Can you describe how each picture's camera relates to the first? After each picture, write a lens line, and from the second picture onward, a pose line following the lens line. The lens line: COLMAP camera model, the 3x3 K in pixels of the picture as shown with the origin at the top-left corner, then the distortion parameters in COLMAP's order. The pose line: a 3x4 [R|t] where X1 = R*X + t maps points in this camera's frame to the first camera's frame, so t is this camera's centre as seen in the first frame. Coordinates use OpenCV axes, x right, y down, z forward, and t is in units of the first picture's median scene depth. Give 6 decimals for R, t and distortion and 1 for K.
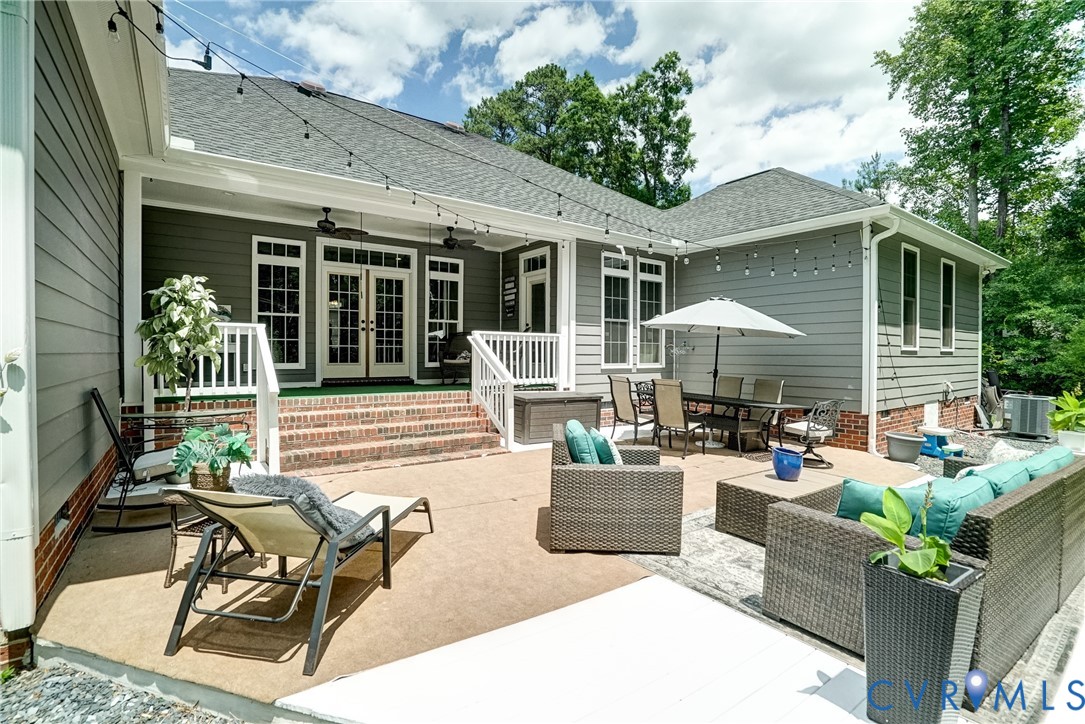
lens RADIAL K [[521.9, 0, 542.9], [0, 521.9, 366.4], [0, 0, 1]] dist [-0.036881, 0.007752]
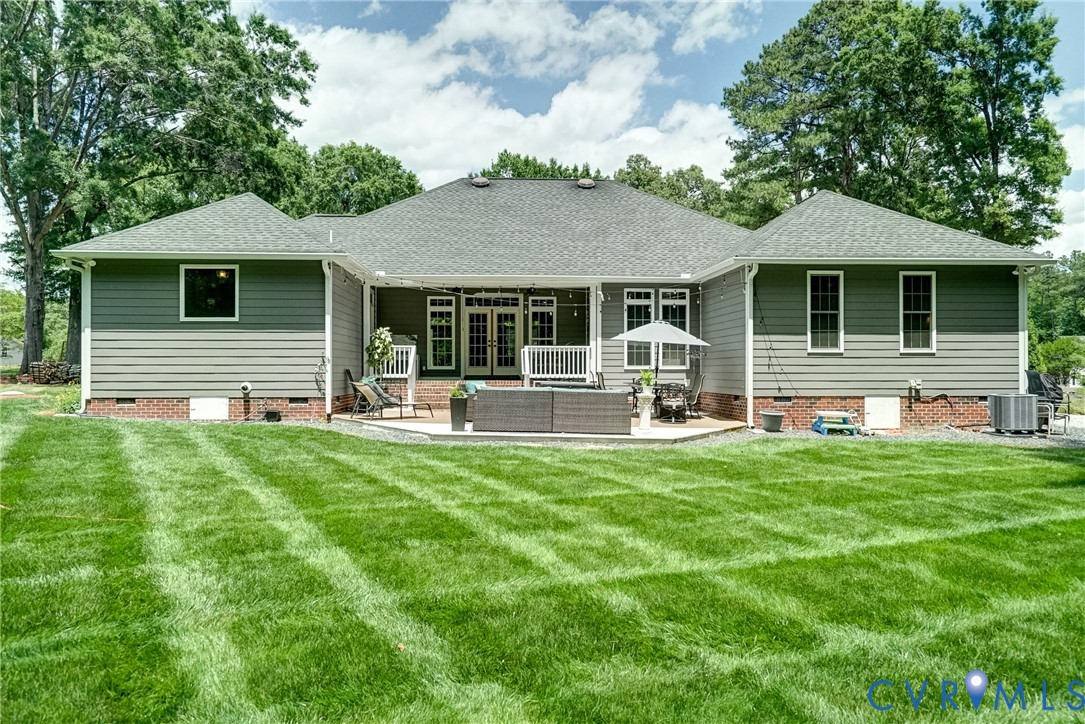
lens RADIAL K [[769.0, 0, 545.6], [0, 769.0, 367.0], [0, 0, 1]] dist [0.025985, 0.014899]
pose [[0.850226, -0.007960, -0.526358, 1.079668], [-0.006315, 0.999659, -0.025318, 0.055698], [0.526380, 0.024850, 0.849886, -0.963832]]
